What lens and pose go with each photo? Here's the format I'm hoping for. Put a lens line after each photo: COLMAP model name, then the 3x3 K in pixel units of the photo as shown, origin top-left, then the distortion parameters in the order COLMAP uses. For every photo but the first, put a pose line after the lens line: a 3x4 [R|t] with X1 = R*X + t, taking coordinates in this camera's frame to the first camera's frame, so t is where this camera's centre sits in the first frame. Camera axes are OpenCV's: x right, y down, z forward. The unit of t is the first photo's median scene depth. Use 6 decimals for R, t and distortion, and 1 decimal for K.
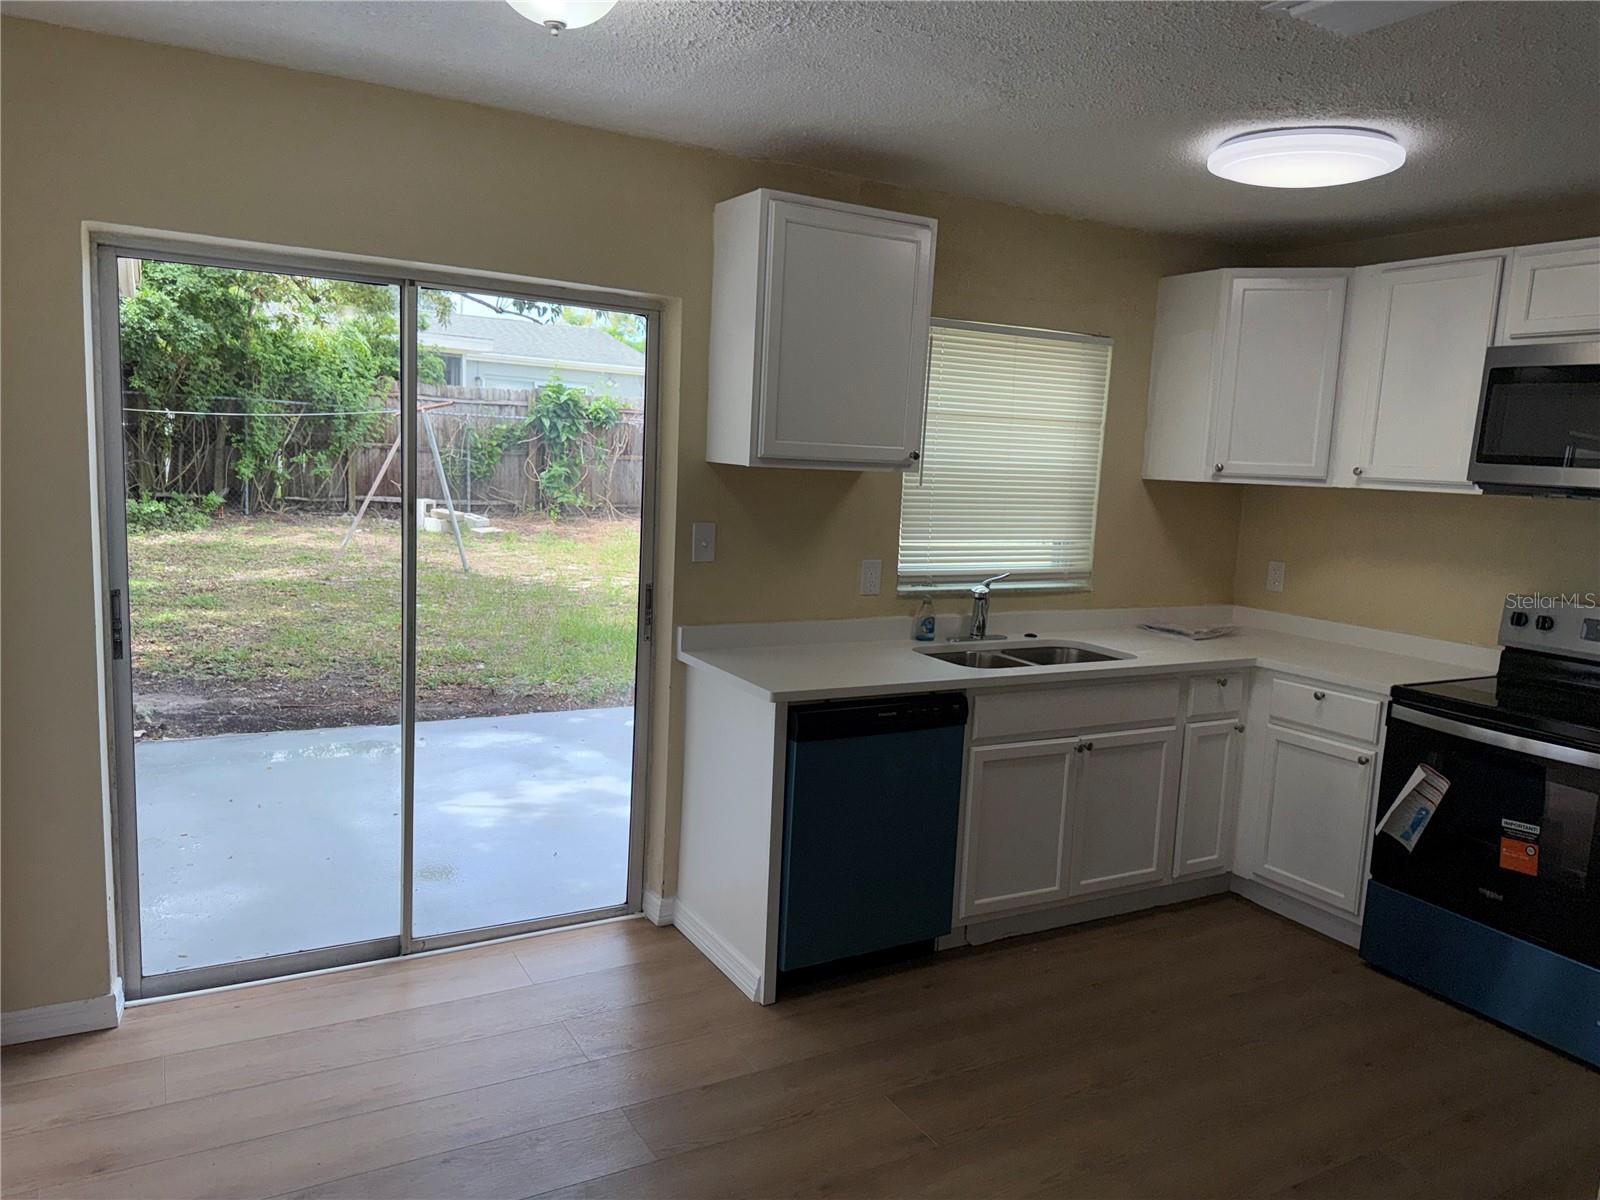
lens RADIAL K [[1123.4, 0, 802.1], [0, 1123.4, 615.4], [0, 0, 1]] dist [0.016221, -0.034827]
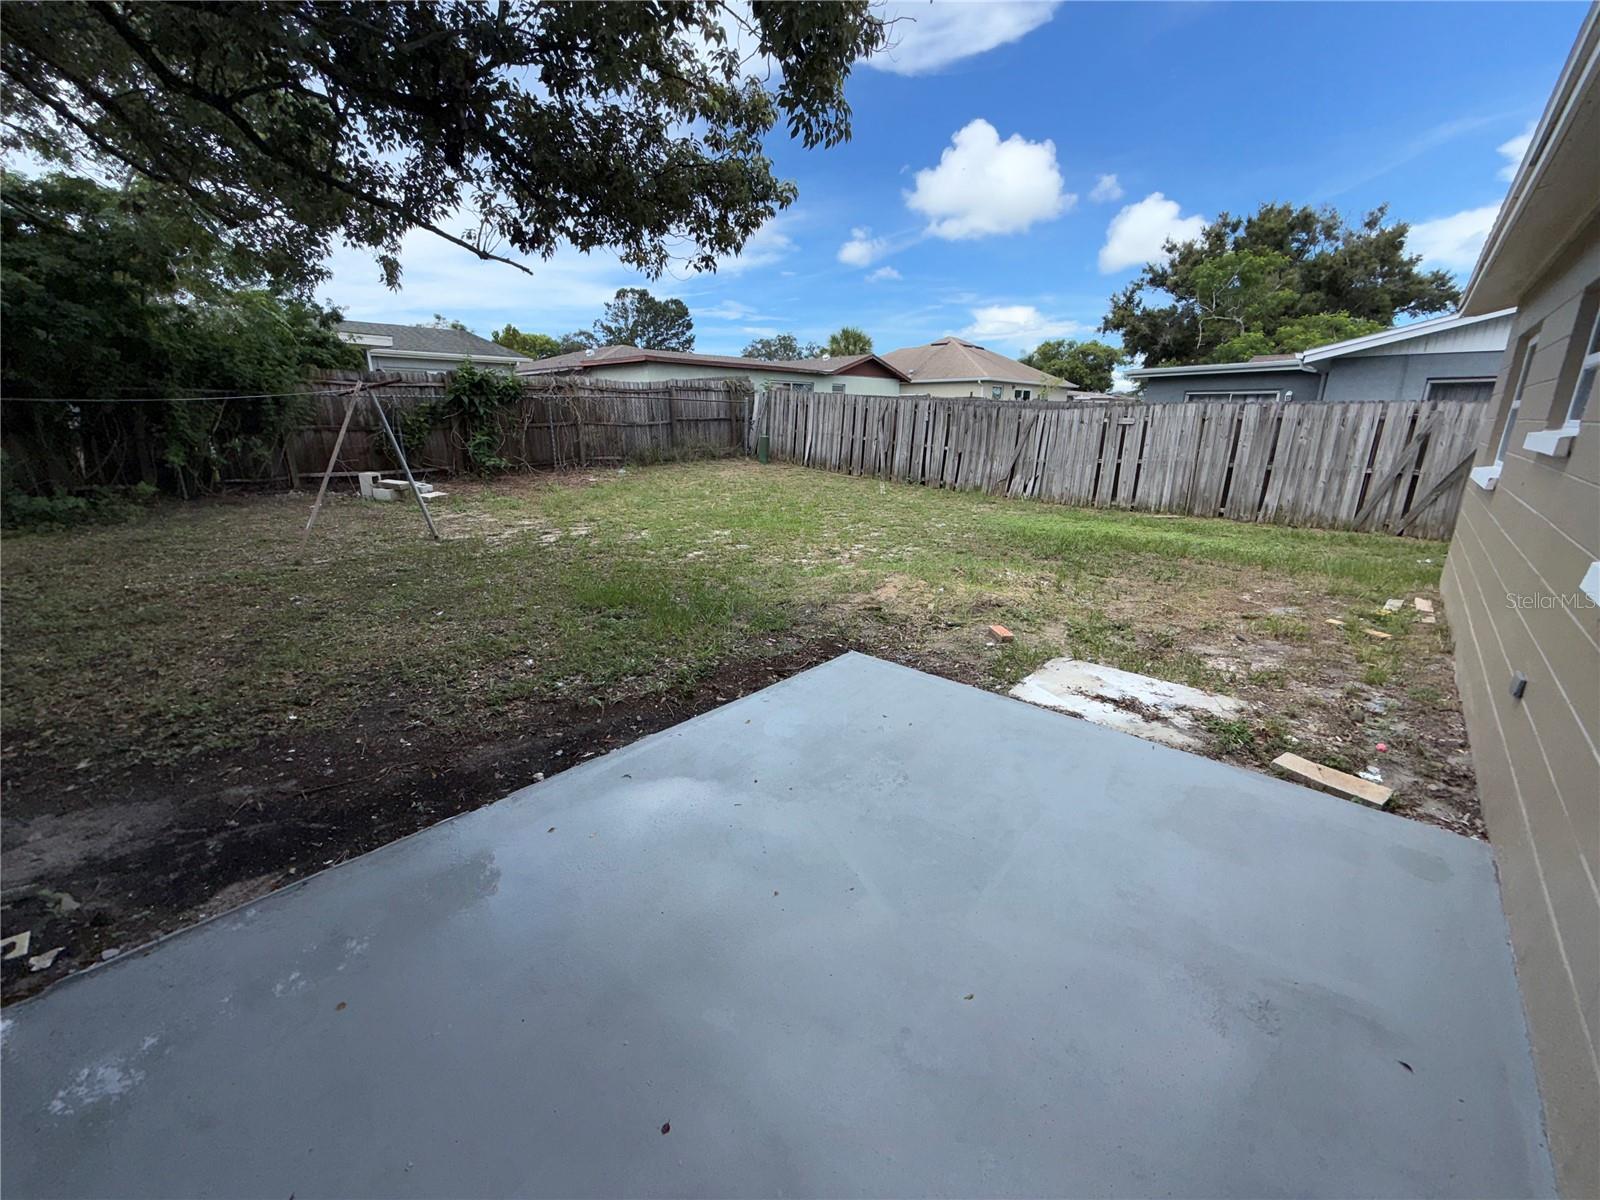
lens RADIAL K [[641.7, 0, 798.6], [0, 641.7, 596.1], [0, 0, 1]] dist [-0.000742, 0.000367]
pose [[0.952990, -0.131291, 0.273080, -0.114249], [0.092955, 0.984471, 0.148919, -0.035948], [-0.288391, -0.116535, 0.950395, 0.236204]]
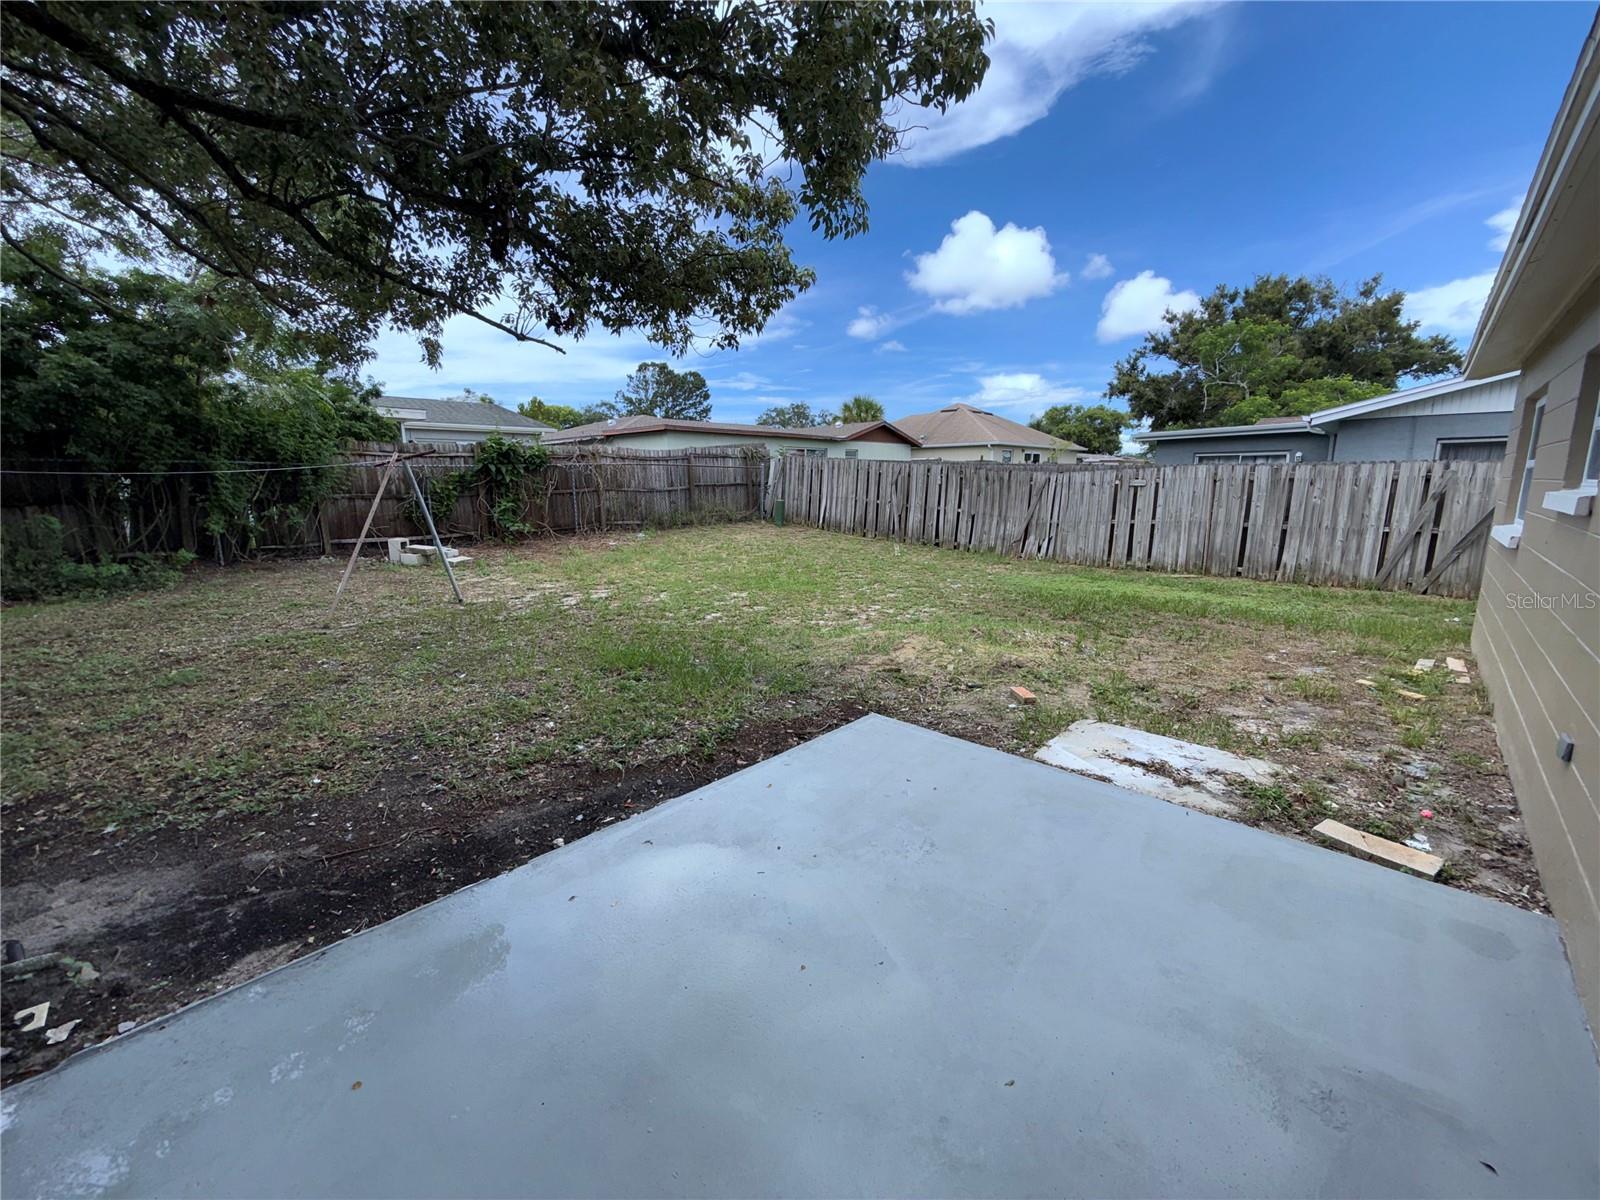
lens RADIAL K [[641.7, 0, 798.2], [0, 641.7, 595.6], [0, 0, 1]] dist [-0.000742, 0.000367]
pose [[0.958477, -0.109656, 0.263244, -0.117261], [0.099346, 0.993683, 0.052202, -0.036870], [-0.267305, -0.023882, 0.963316, 0.234783]]
